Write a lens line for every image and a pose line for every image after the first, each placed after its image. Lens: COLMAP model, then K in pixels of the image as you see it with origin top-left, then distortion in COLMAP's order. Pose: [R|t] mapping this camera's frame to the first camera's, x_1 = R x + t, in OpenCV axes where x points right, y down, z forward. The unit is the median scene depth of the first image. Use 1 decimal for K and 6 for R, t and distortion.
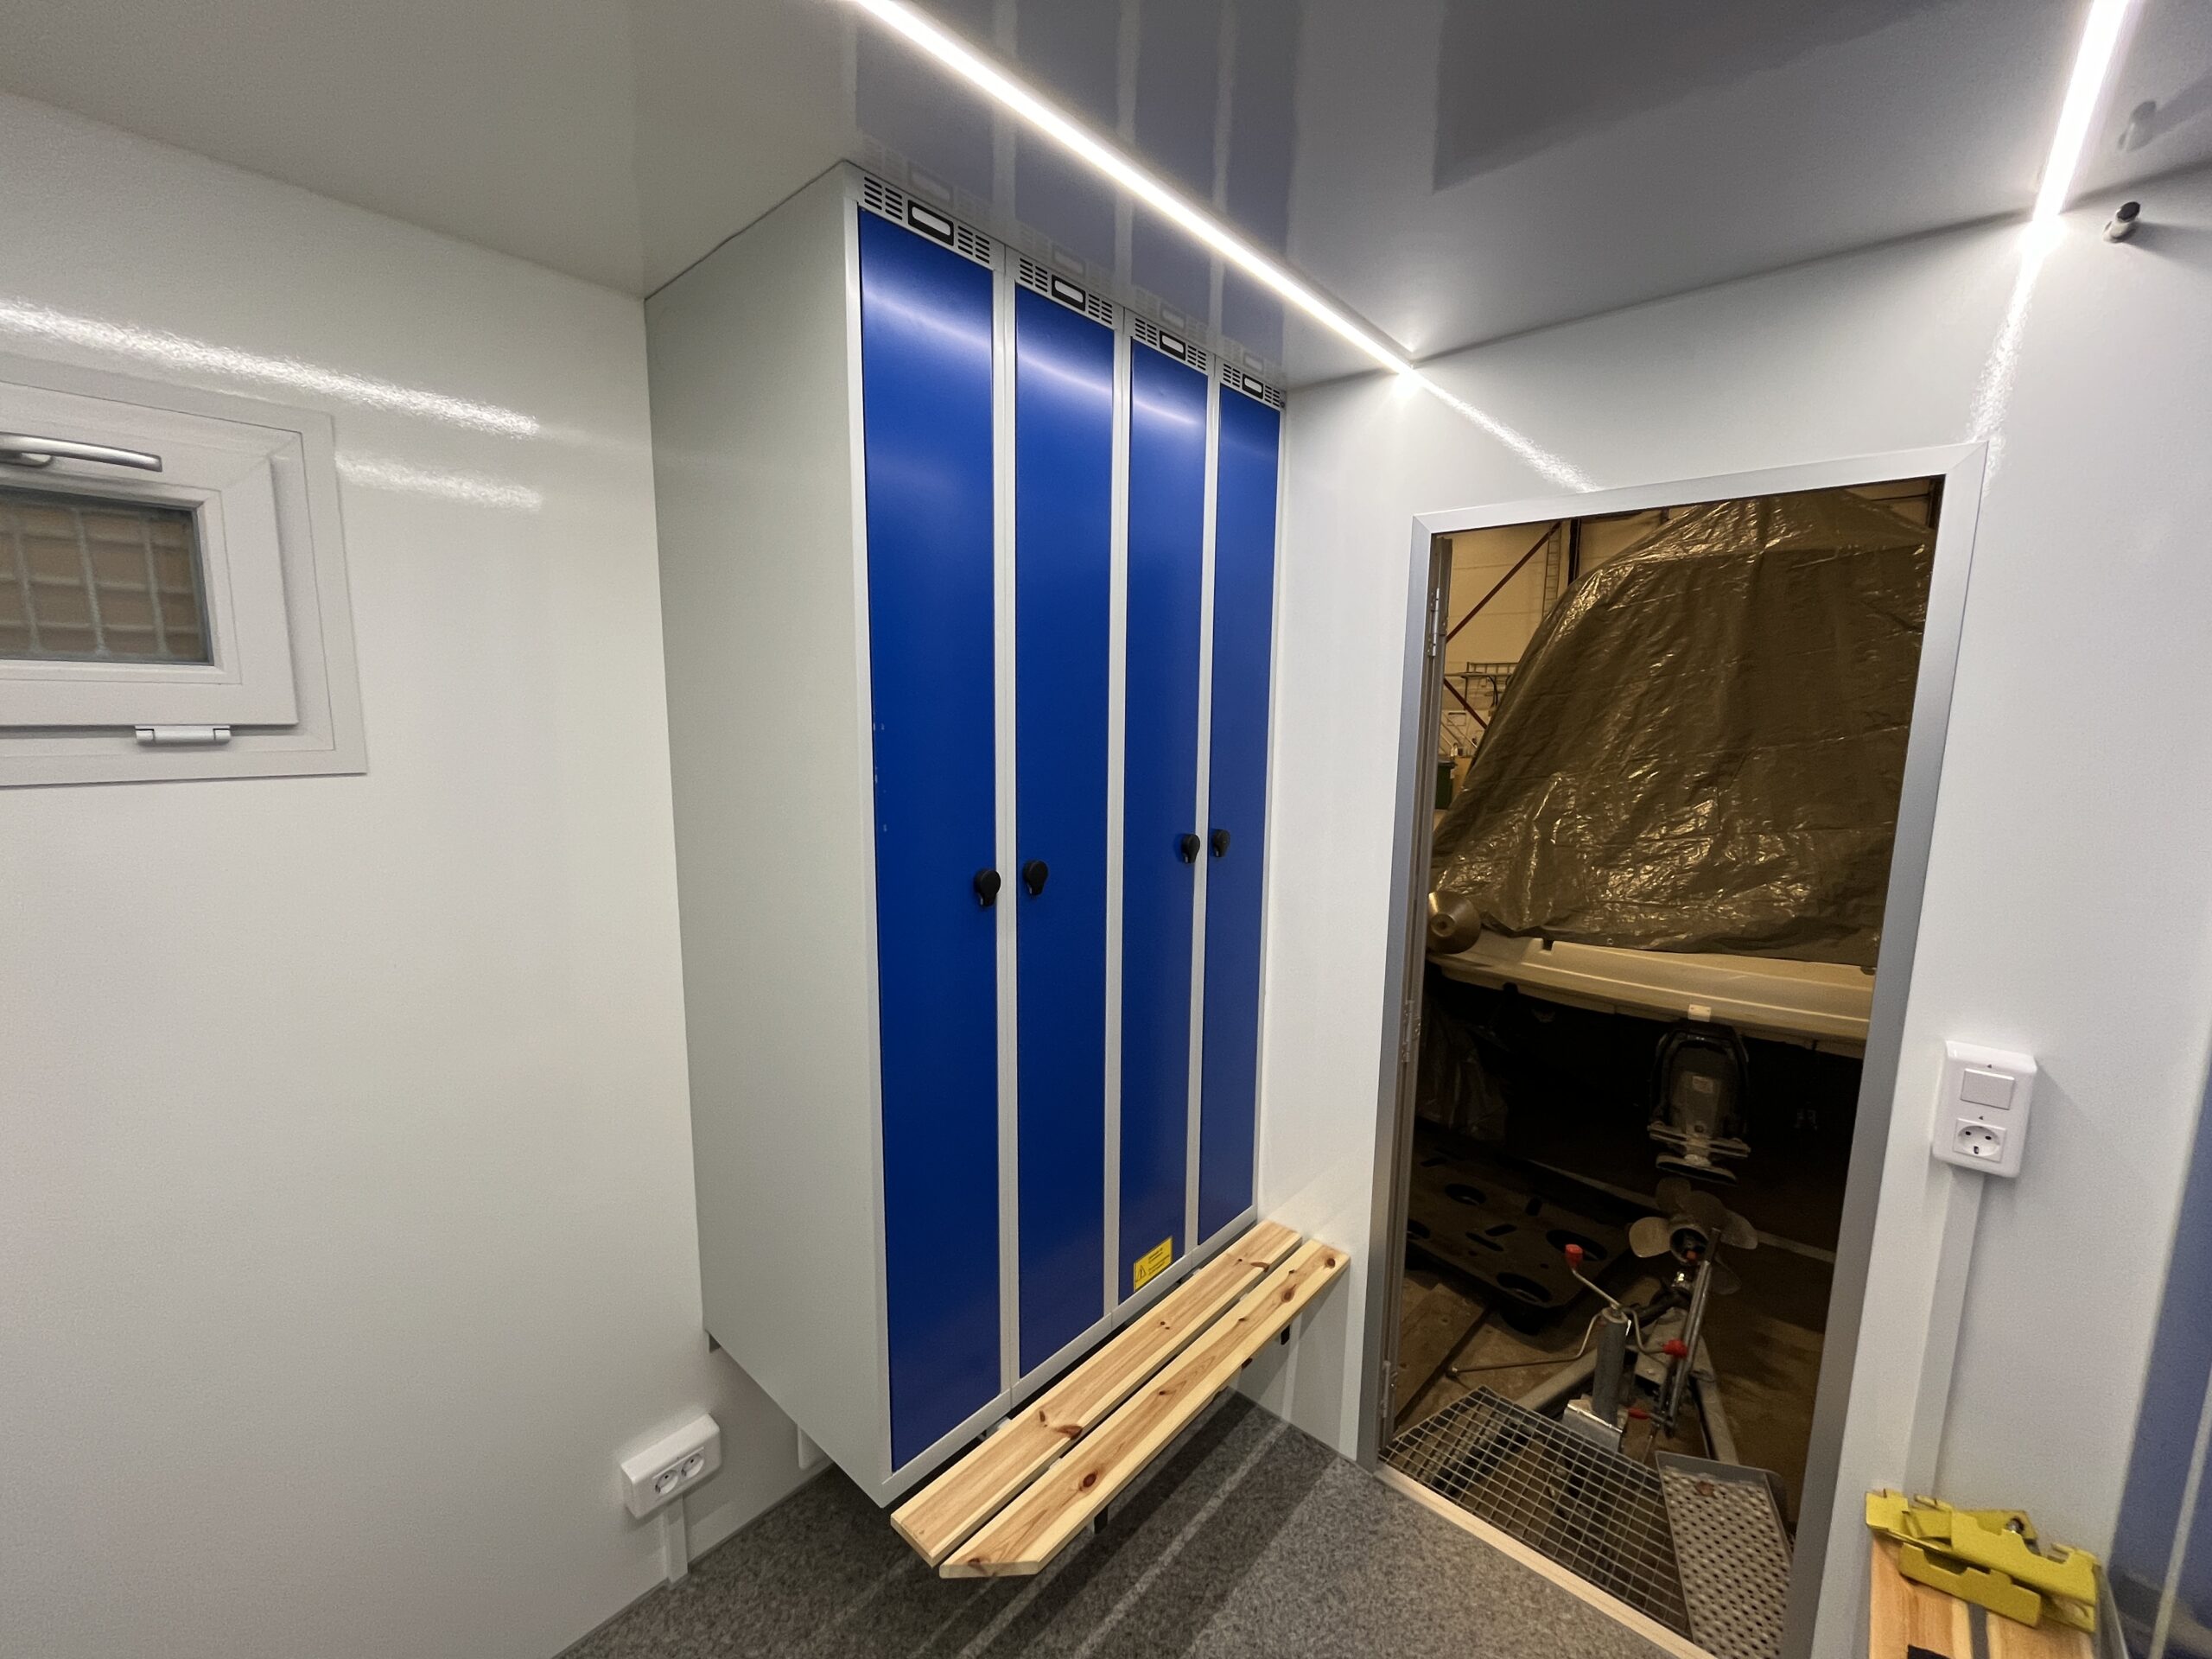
lens RADIAL K [[897.3, 0, 1098.4], [0, 897.3, 836.1], [0, 0, 1]] dist [-0.008148, 0.001095]
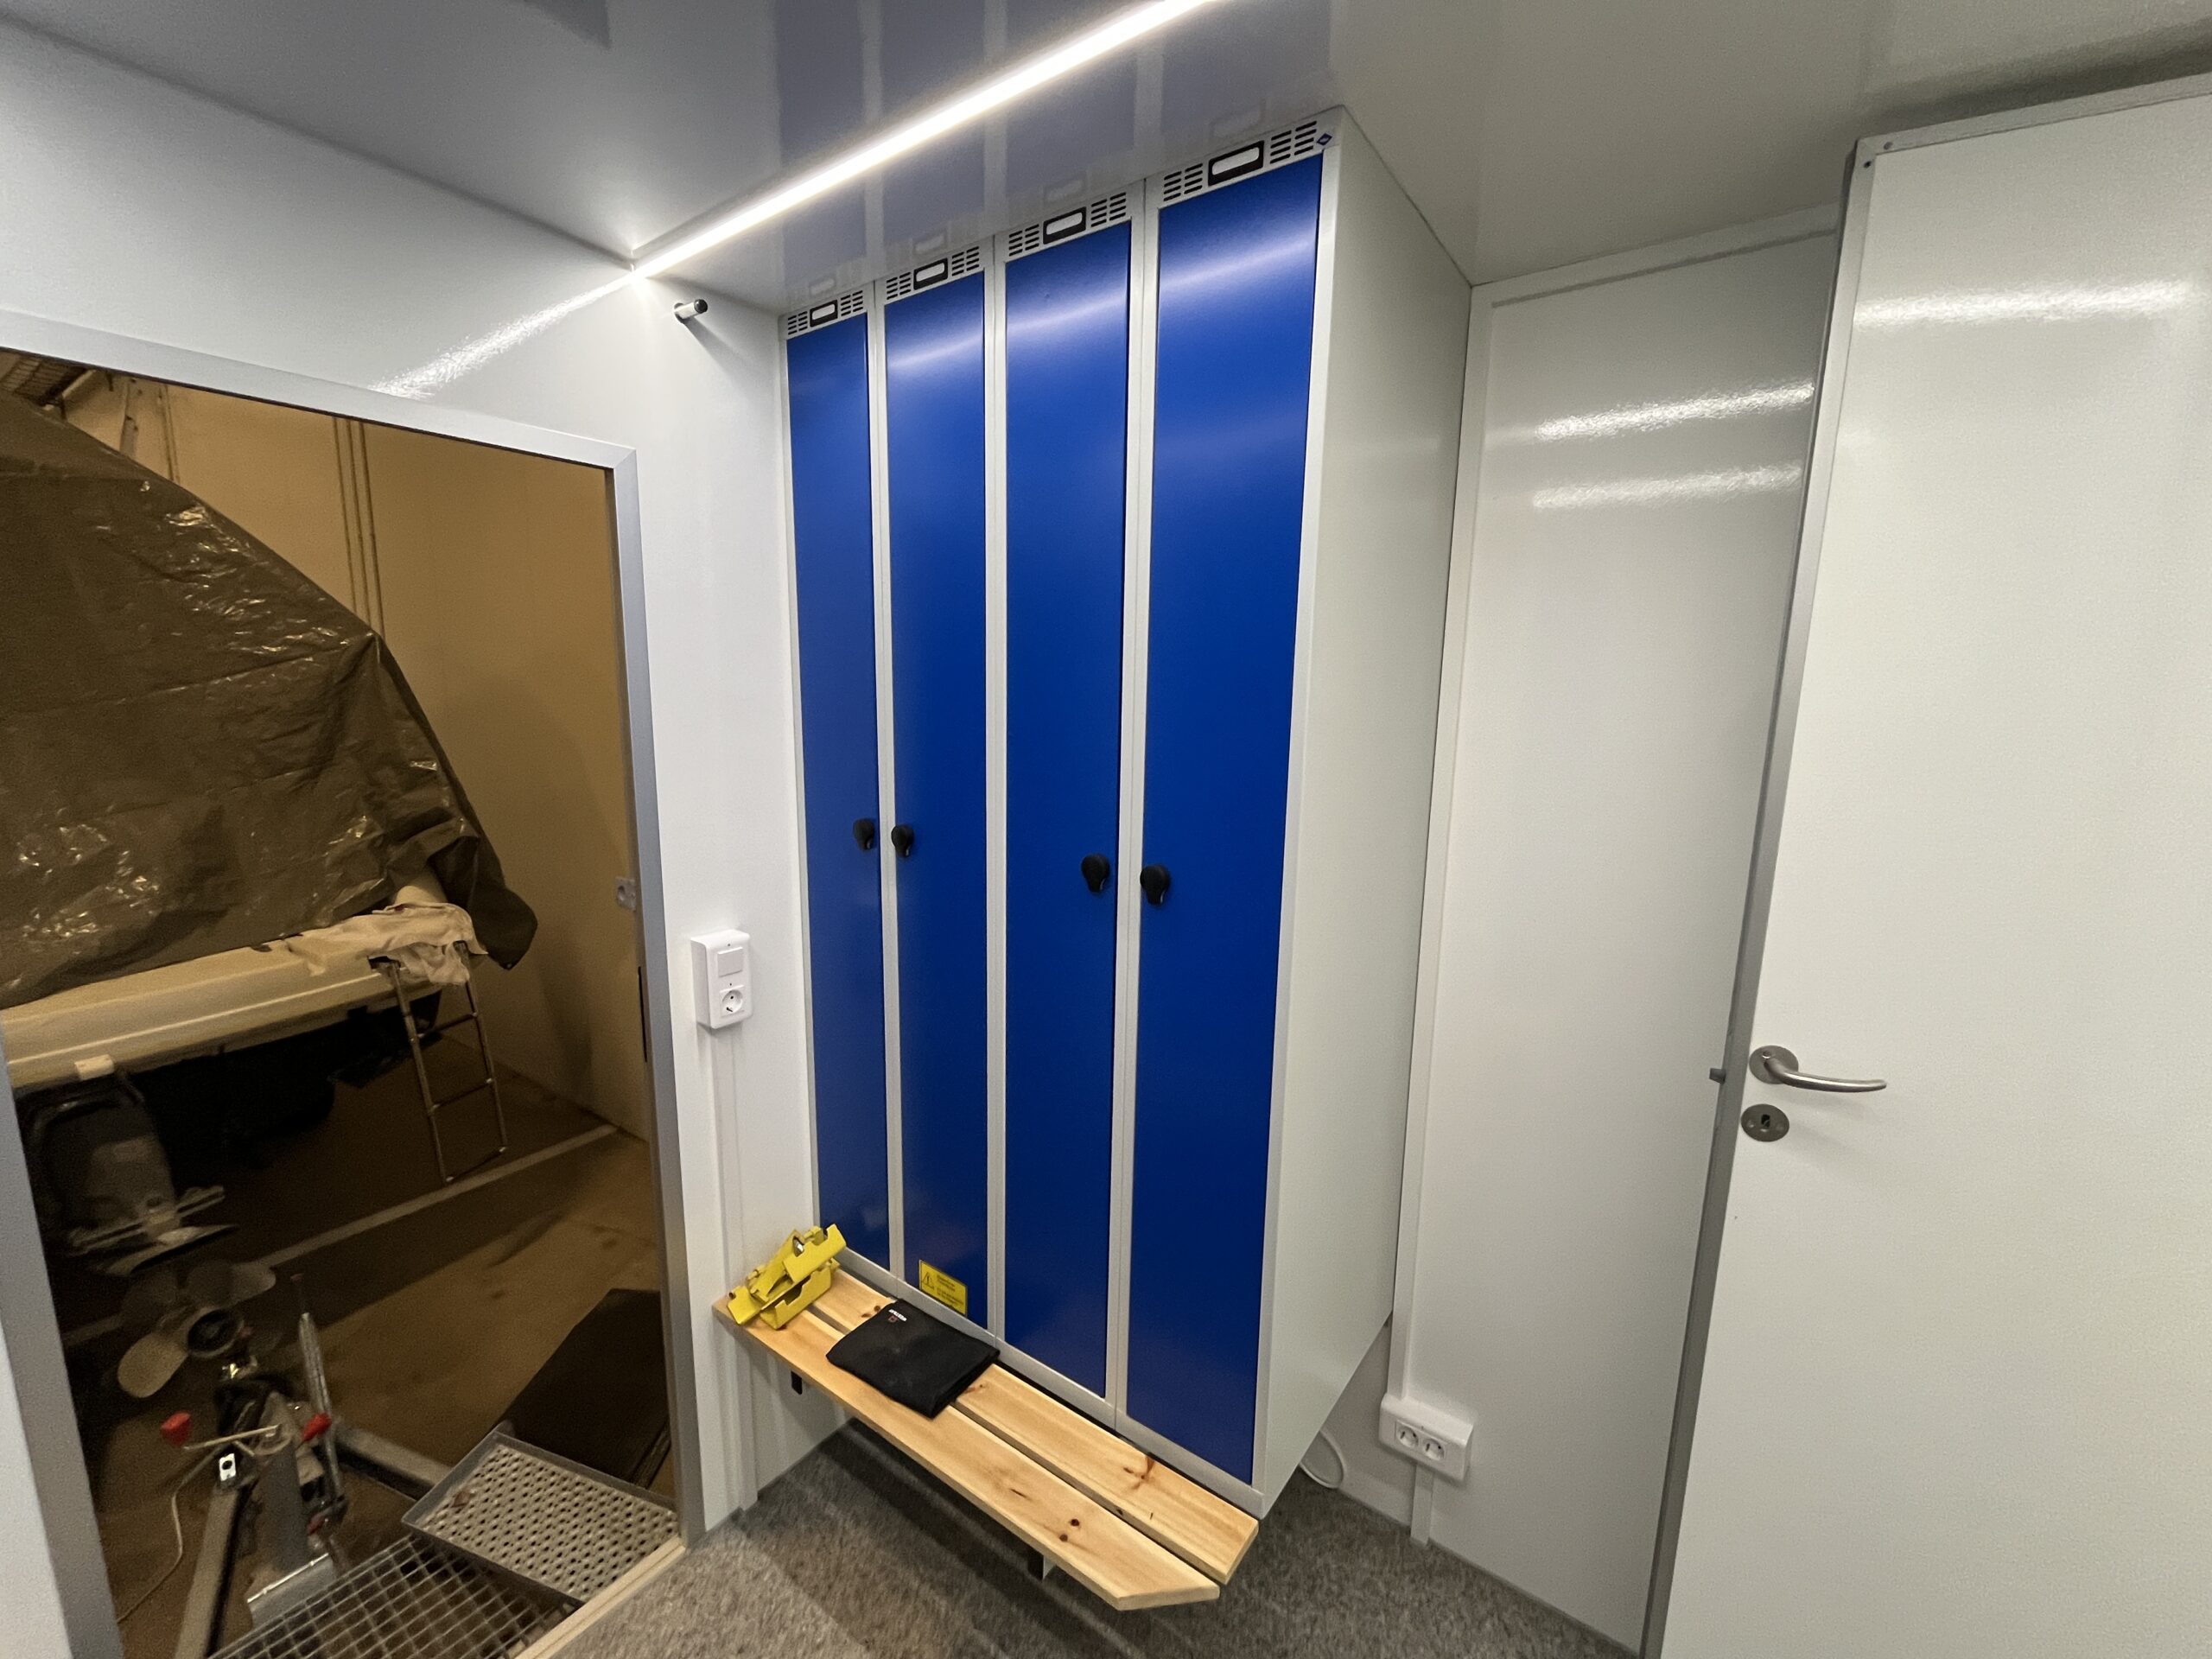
lens RADIAL K [[897.3, 0, 1093.6], [0, 897.3, 835.6], [0, 0, 1]] dist [-0.008148, 0.001095]
pose [[-0.096659, -0.167758, 0.981078, -0.123611], [0.122172, 0.976240, 0.178968, -0.026802], [-0.987791, 0.137159, -0.073867, 0.199291]]
